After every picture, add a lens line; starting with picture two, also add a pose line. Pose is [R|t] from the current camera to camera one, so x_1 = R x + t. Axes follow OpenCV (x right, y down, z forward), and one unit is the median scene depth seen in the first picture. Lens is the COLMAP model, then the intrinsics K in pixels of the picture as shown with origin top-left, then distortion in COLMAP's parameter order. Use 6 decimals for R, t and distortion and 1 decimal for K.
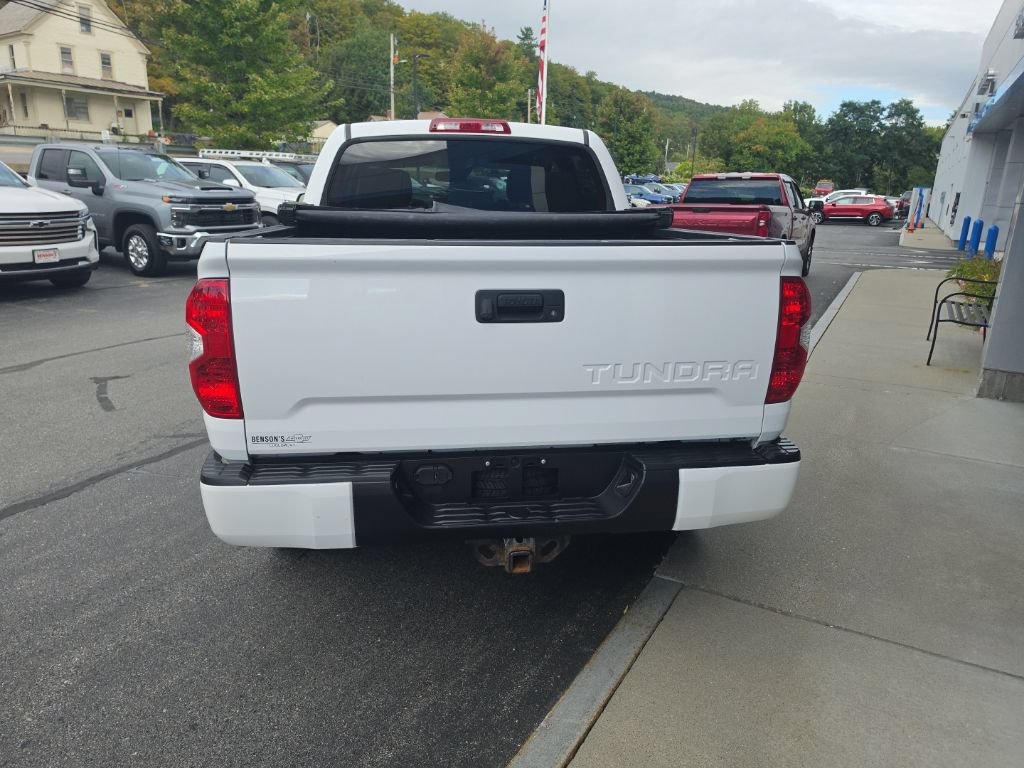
lens RADIAL K [[708.2, 0, 519.4], [0, 708.2, 398.5], [0, 0, 1]] dist [0.047603, -0.057440]
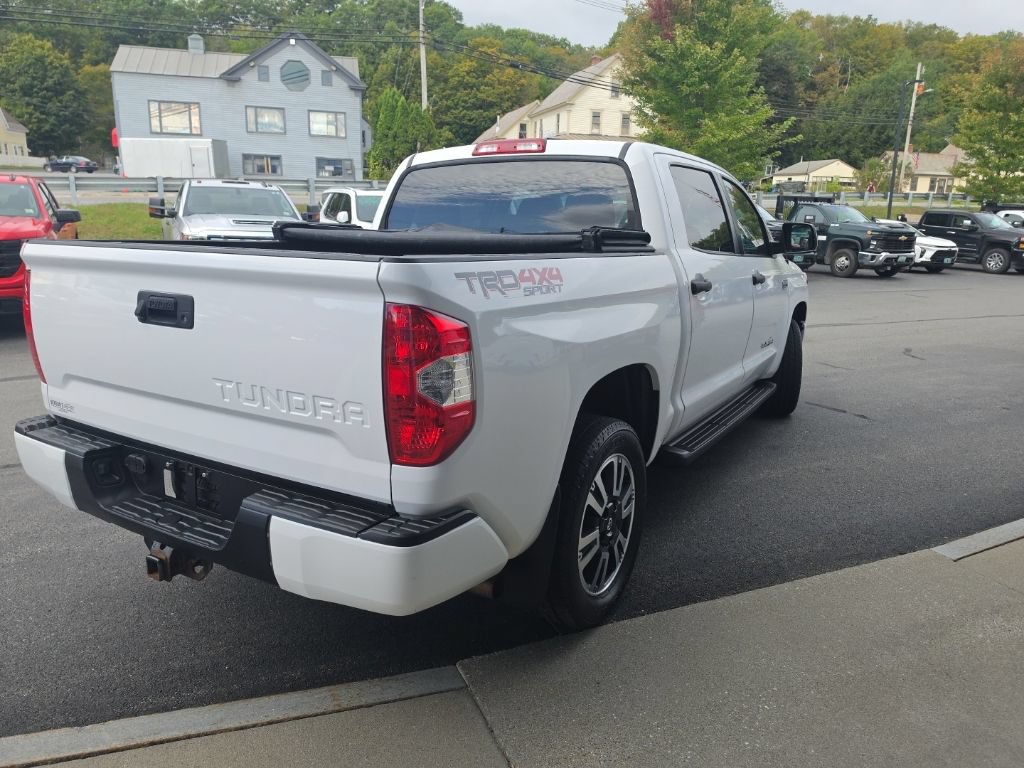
lens RADIAL K [[708.2, 0, 515.3], [0, 708.2, 387.3], [0, 0, 1]] dist [0.047603, -0.057440]
pose [[0.781406, 0.136472, -0.608917, 0.047546], [-0.178014, 0.983996, -0.007905, -0.004822], [0.598093, 0.114573, 0.793195, 0.023720]]
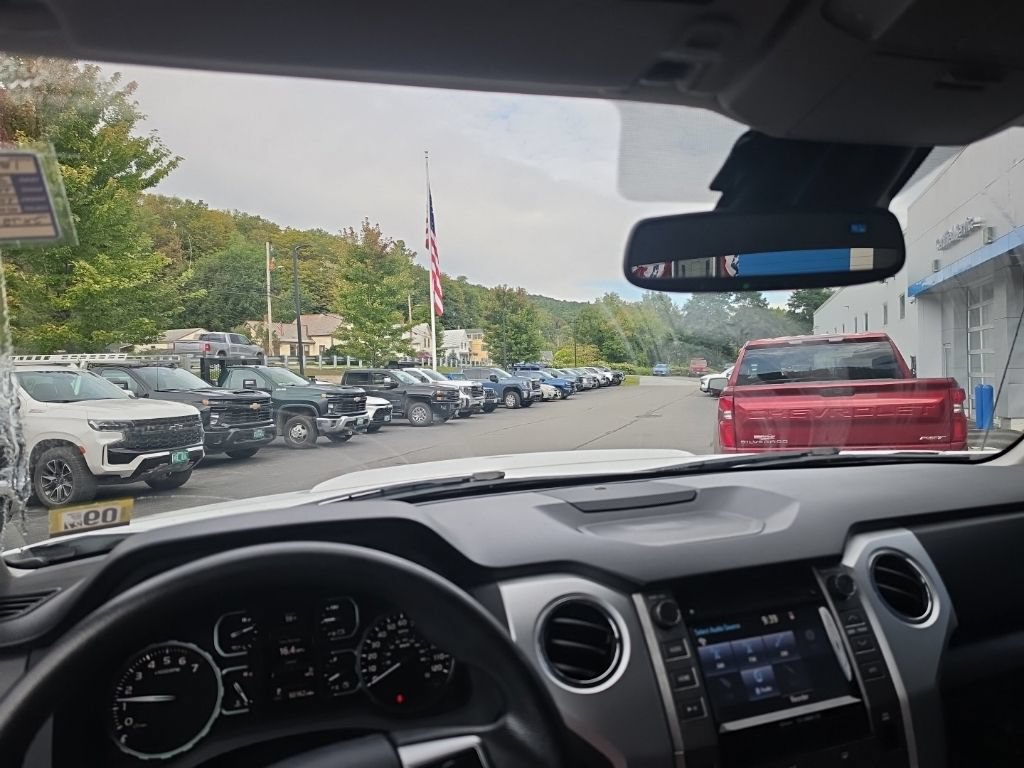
lens RADIAL K [[705.5, 0, 519.8], [0, 705.5, 392.0], [0, 0, 1]] dist [0.042147, -0.036529]
pose [[0.983753, -0.065164, 0.167286, -0.020476], [0.107332, 0.960415, -0.257066, -0.032835], [-0.143912, 0.270845, 0.951805, 0.112842]]
